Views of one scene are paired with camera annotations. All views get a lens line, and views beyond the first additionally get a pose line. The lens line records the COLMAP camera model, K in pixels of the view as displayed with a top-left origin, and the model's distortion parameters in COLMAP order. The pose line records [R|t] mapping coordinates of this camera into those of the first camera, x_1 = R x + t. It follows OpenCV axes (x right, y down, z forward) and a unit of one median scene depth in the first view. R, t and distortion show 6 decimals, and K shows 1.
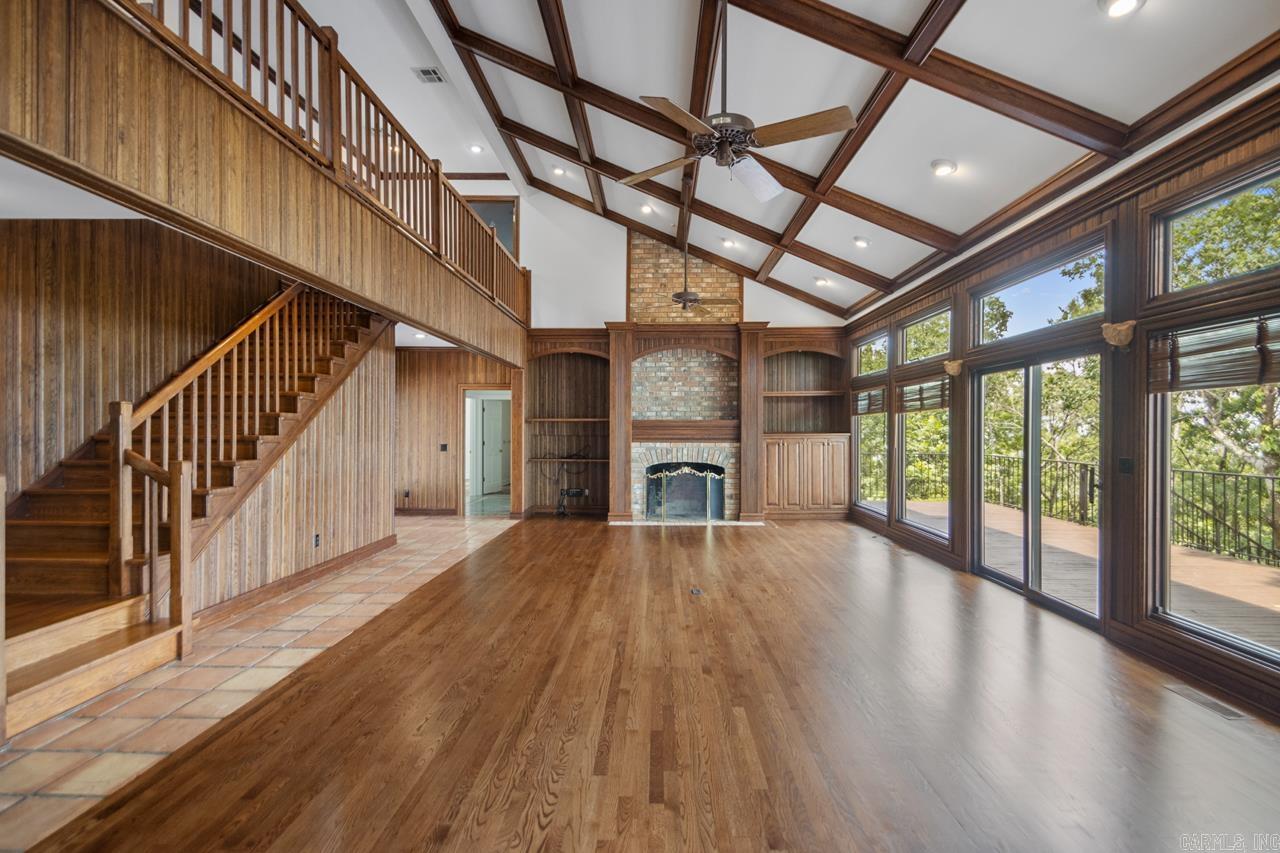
lens RADIAL K [[595.3, 0, 648.3], [0, 595.3, 423.1], [0, 0, 1]] dist [-0.000559, -0.000191]
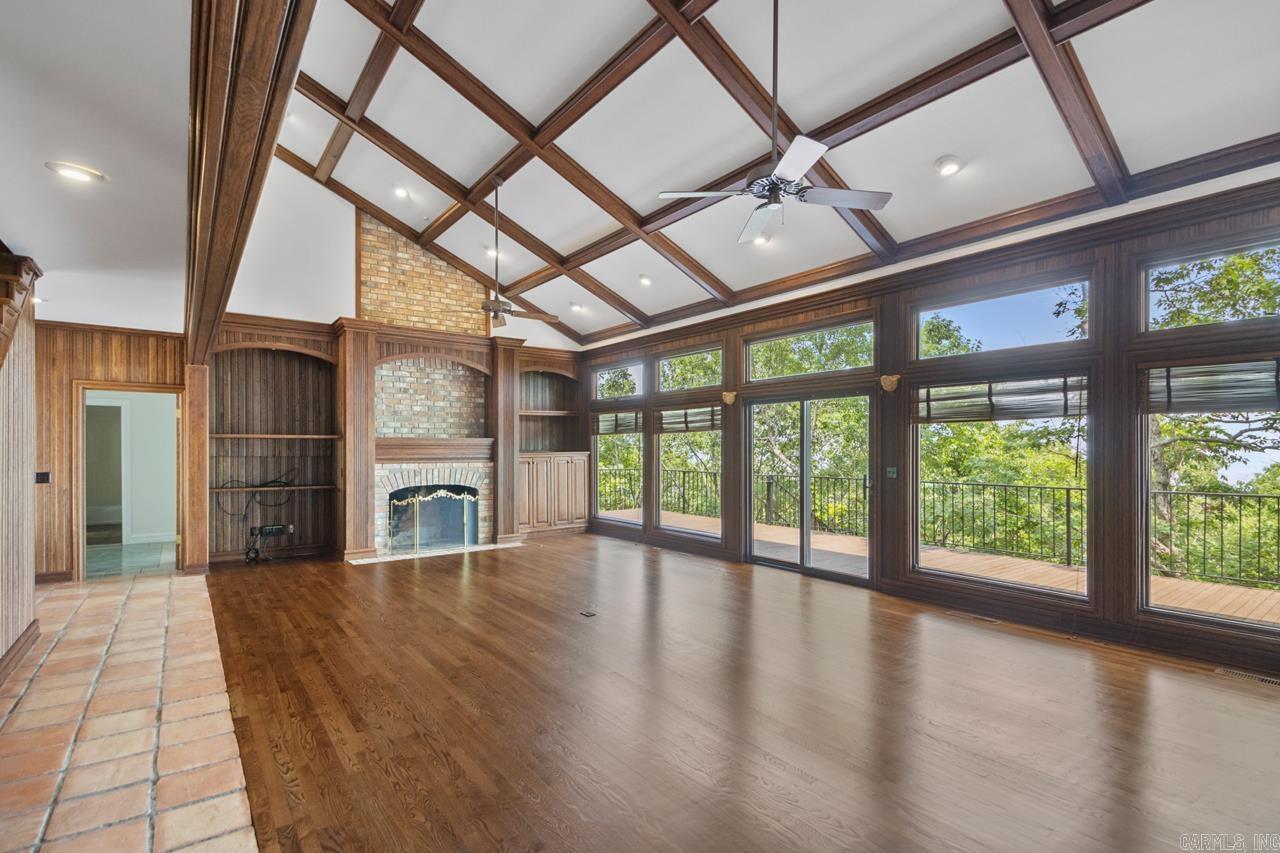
lens RADIAL K [[594.1, 0, 655.7], [0, 594.1, 440.4], [0, 0, 1]] dist [0.021604, -0.027274]
pose [[0.774640, 0.006568, 0.632369, -0.250317], [-0.005336, 0.999978, -0.003850, 0.000209], [-0.632380, -0.000392, 0.774658, 0.092065]]
